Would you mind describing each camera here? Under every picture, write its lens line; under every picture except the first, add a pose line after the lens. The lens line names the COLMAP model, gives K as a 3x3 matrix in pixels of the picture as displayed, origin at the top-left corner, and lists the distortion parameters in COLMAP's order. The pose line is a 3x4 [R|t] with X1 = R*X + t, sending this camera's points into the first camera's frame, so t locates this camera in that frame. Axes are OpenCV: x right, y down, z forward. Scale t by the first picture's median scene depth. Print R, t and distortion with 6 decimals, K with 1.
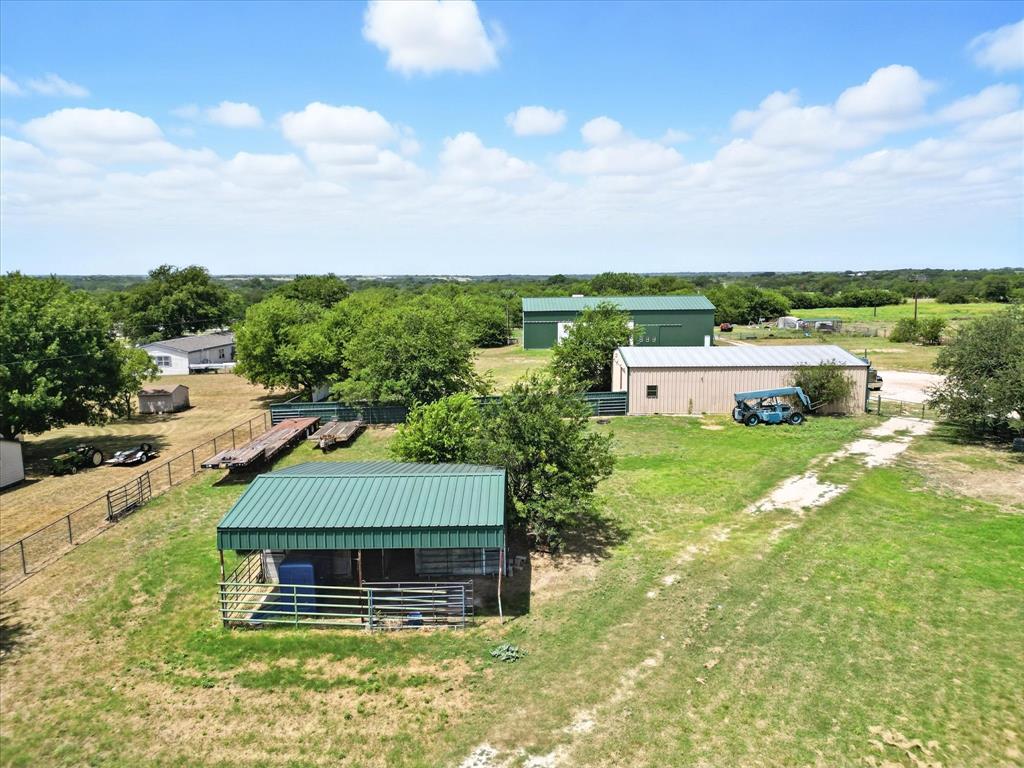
lens RADIAL K [[714.1, 0, 514.9], [0, 714.1, 383.6], [0, 0, 1]] dist [0.100637, -0.119194]
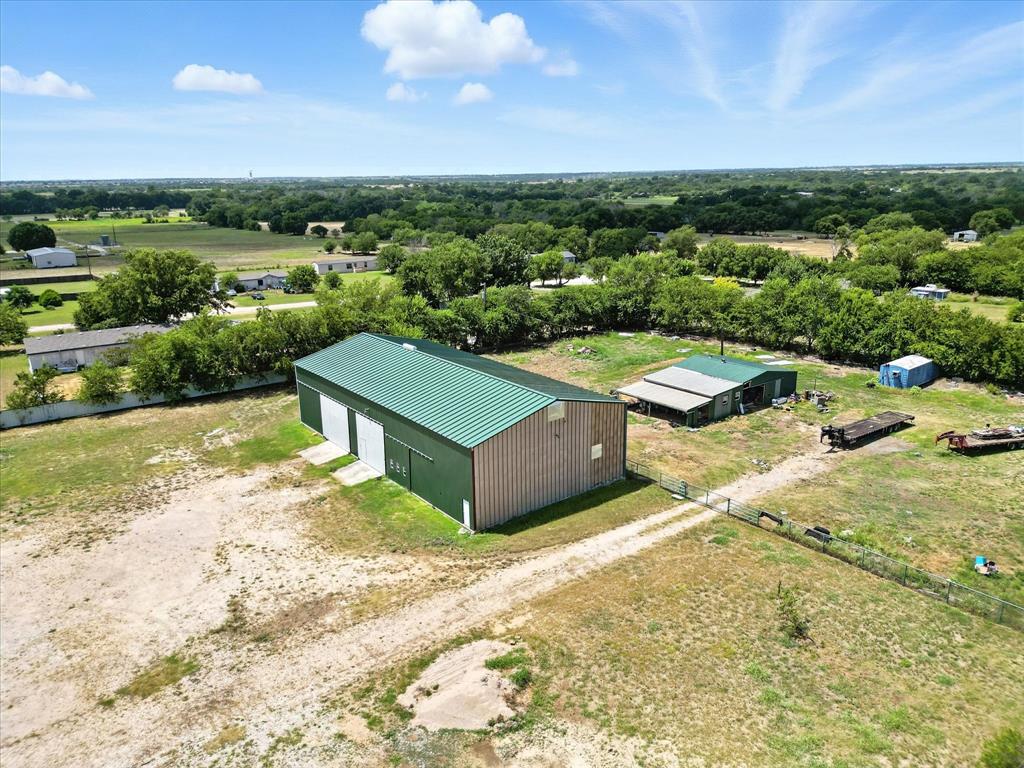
lens RADIAL K [[714.1, 0, 514.9], [0, 714.1, 383.6], [0, 0, 1]] dist [0.100637, -0.119194]
pose [[0.625932, 0.213498, -0.750085, 1.393988], [-0.105216, 0.976123, 0.190036, -0.517858], [0.772747, -0.040029, 0.633450, 1.765234]]
